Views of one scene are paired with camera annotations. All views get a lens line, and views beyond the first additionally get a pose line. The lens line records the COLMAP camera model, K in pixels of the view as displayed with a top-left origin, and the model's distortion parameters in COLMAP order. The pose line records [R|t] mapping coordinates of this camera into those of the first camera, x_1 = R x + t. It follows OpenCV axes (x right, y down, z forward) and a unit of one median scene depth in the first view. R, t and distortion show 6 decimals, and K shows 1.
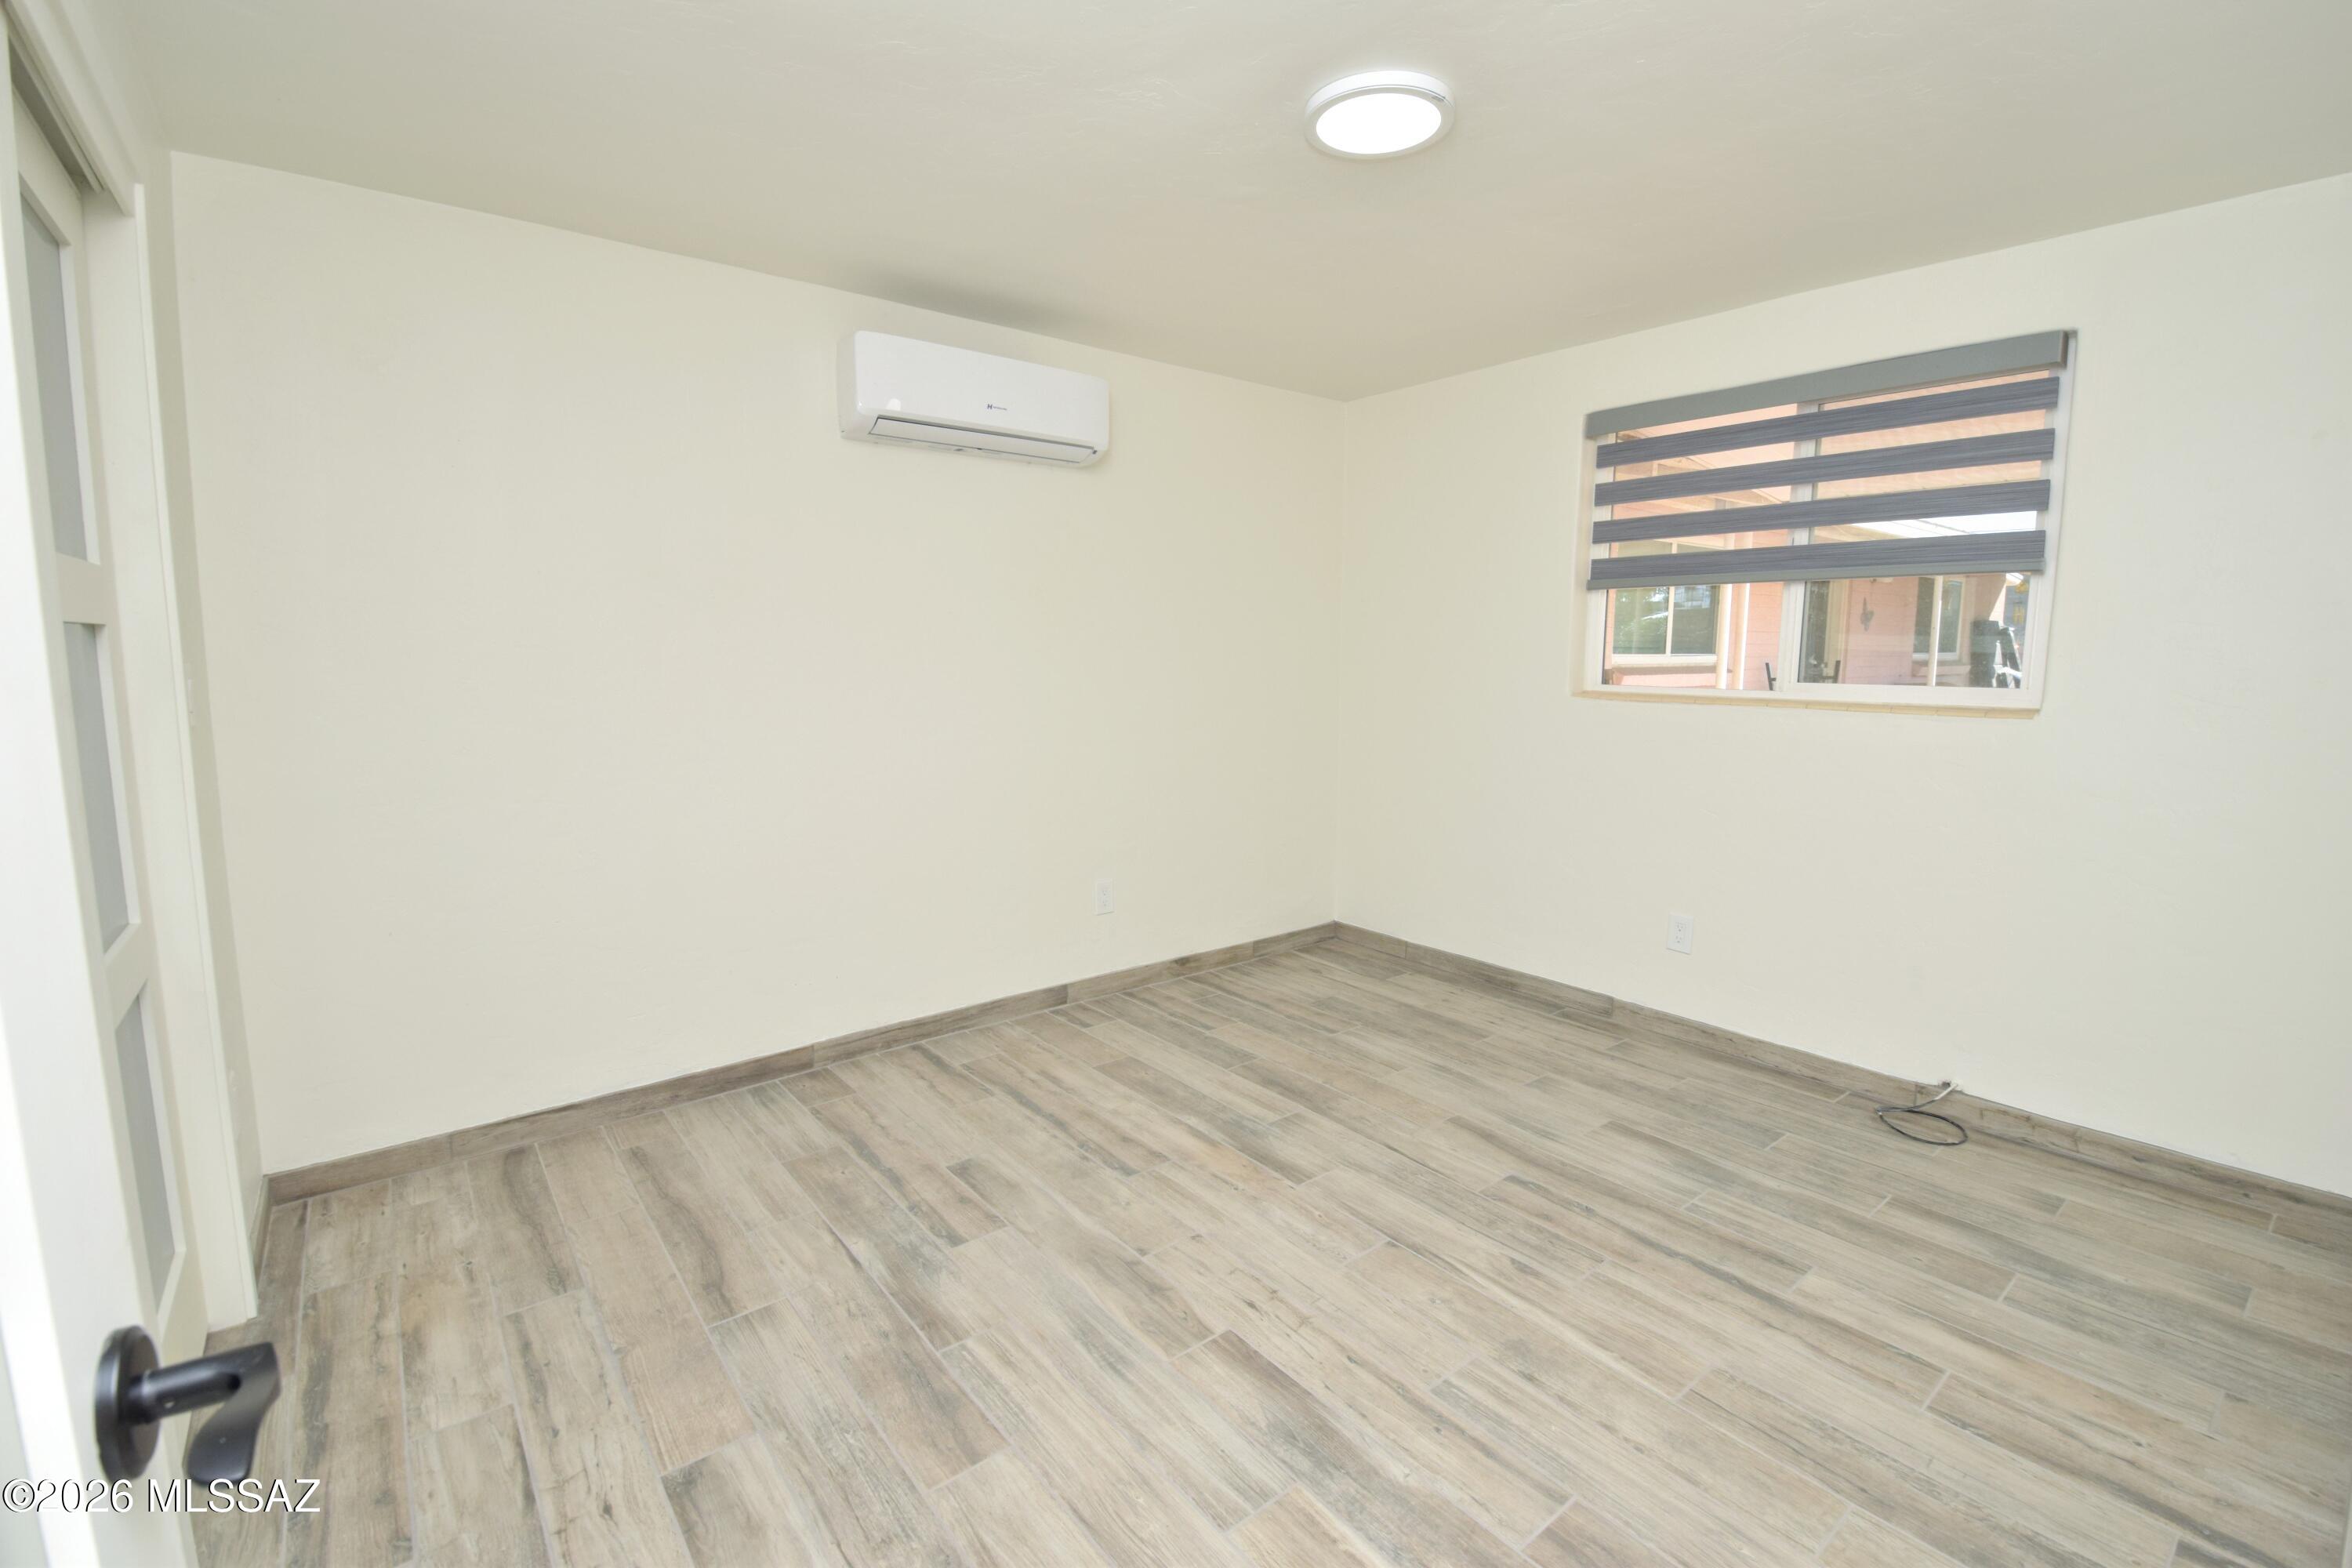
lens RADIAL K [[1077.9, 0, 1174.5], [0, 1077.9, 773.5], [0, 0, 1]] dist [0.031119, -0.034490]
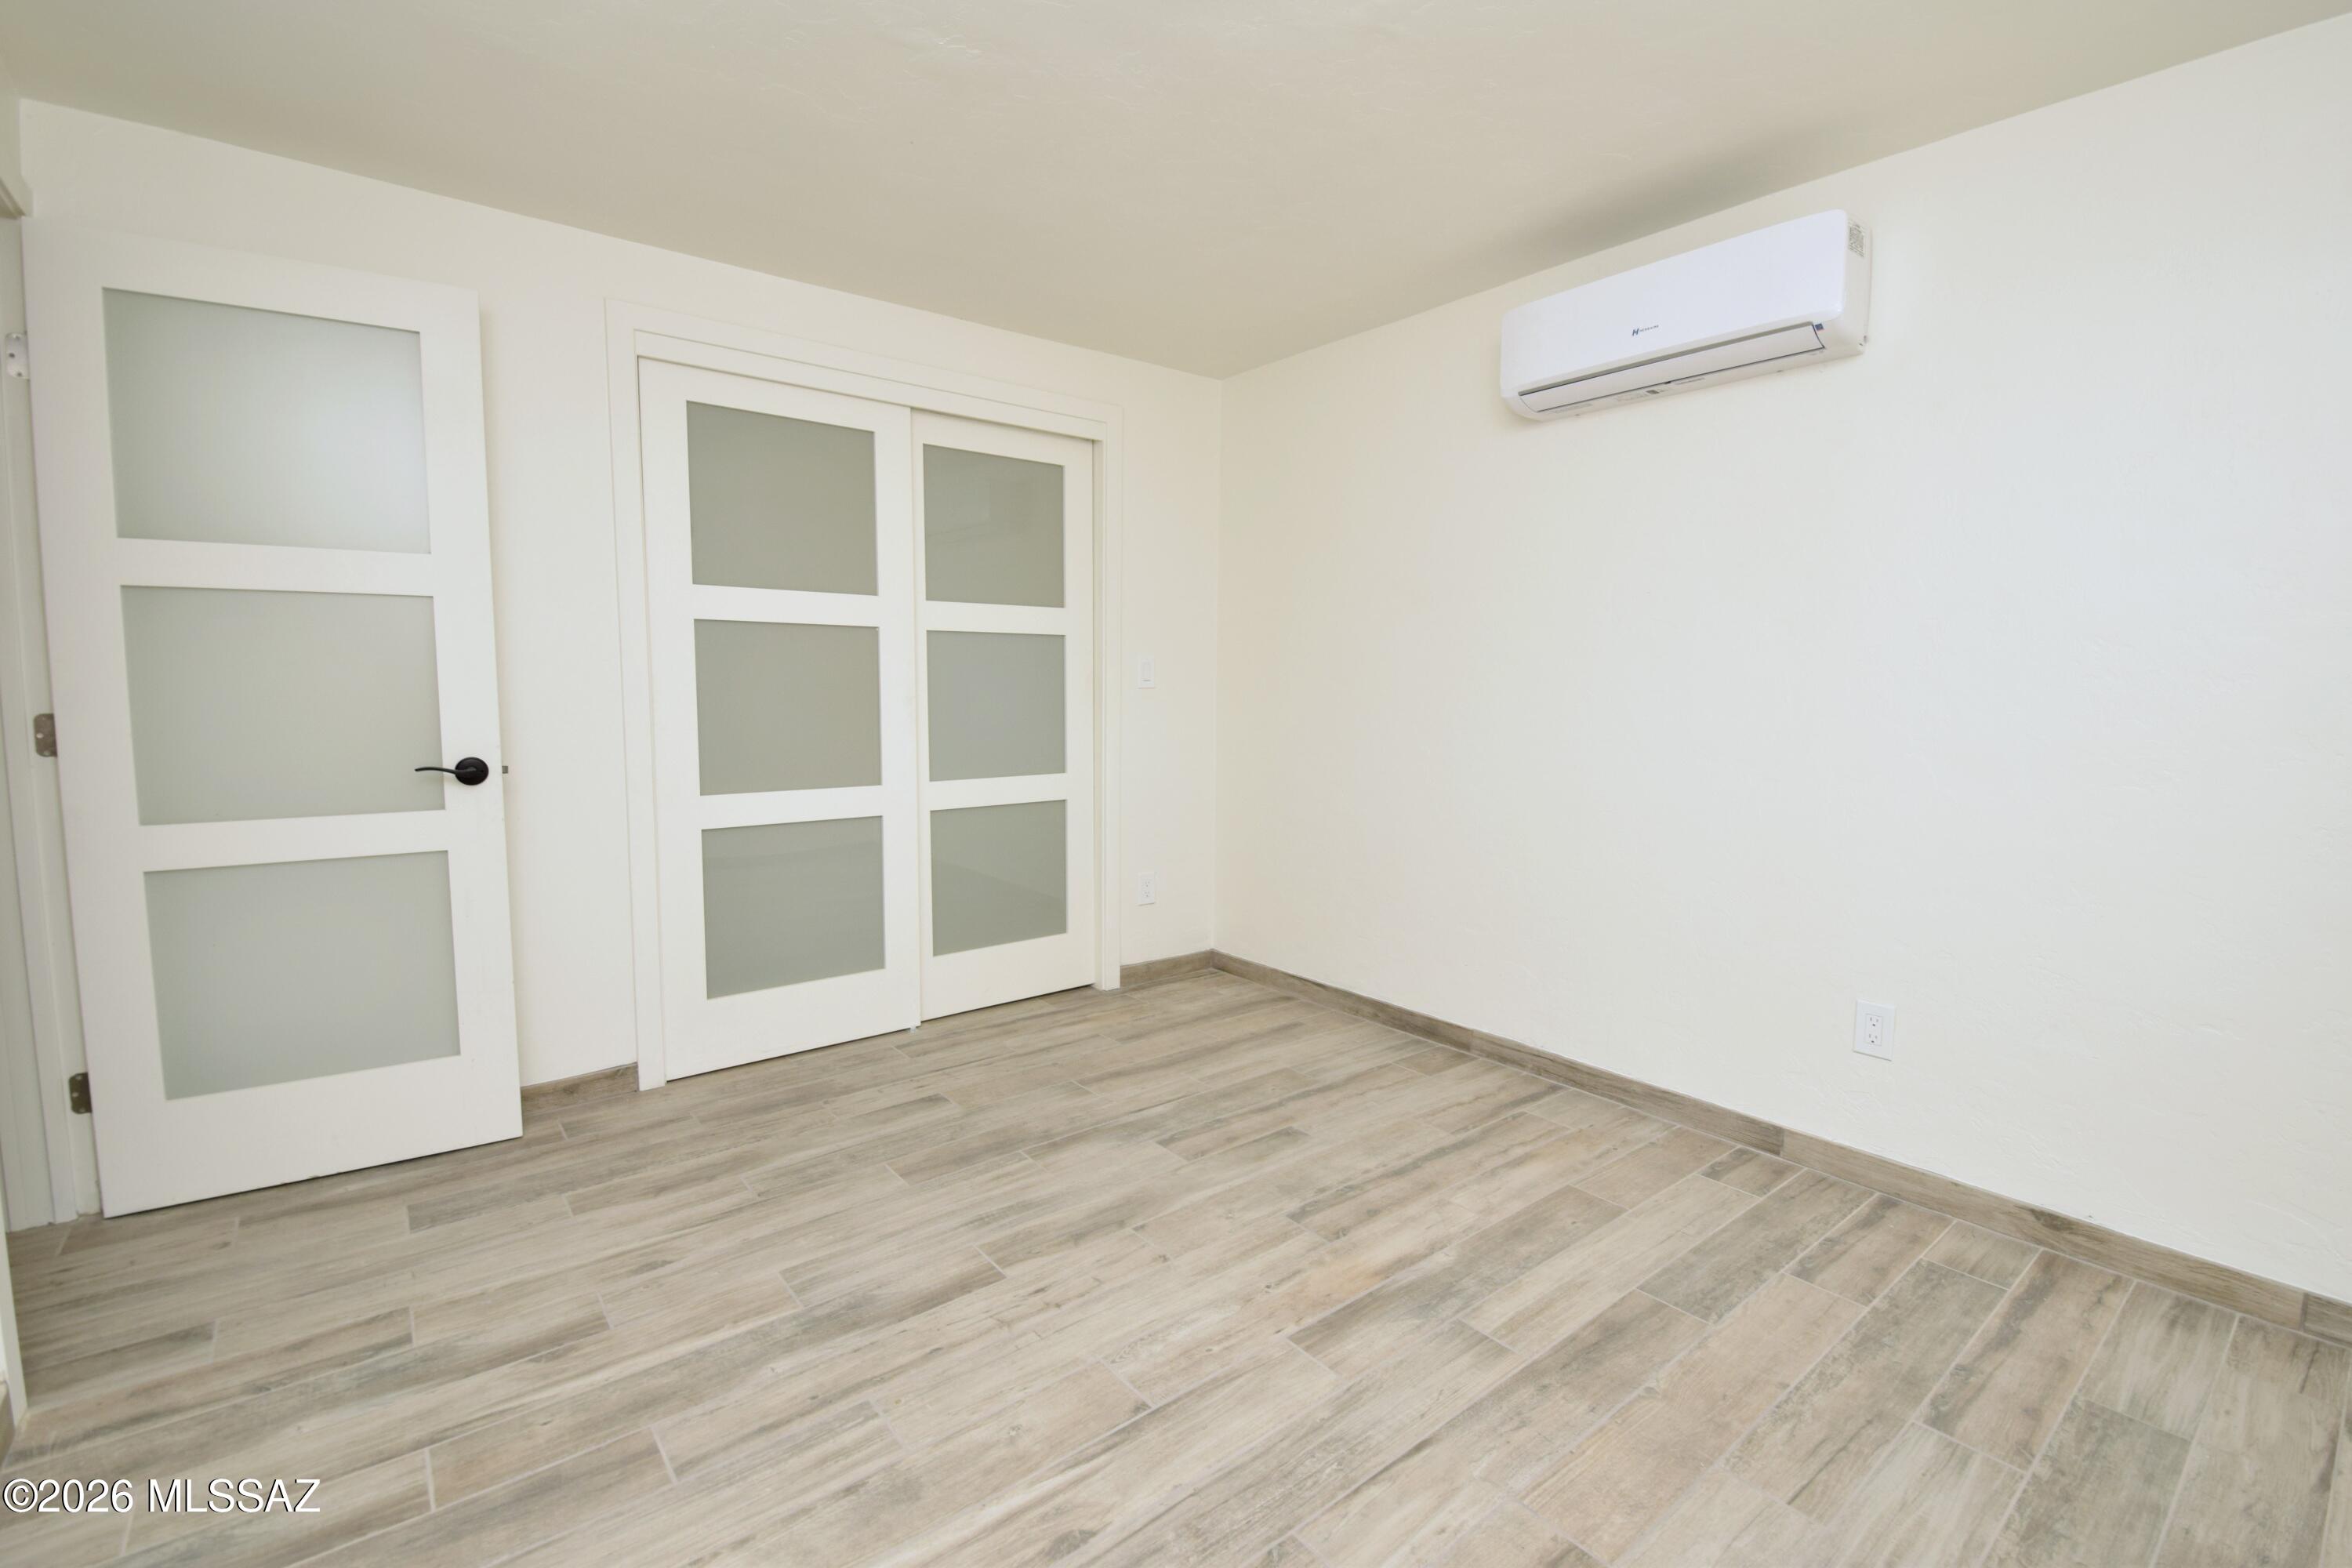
lens RADIAL K [[1077.9, 0, 1174.5], [0, 1077.9, 773.5], [0, 0, 1]] dist [0.031119, -0.034490]
pose [[-0.042508, 0.082005, -0.995725, 0.759807], [-0.123412, 0.988562, 0.086683, -0.040439], [0.991445, 0.126569, -0.031901, 0.853821]]
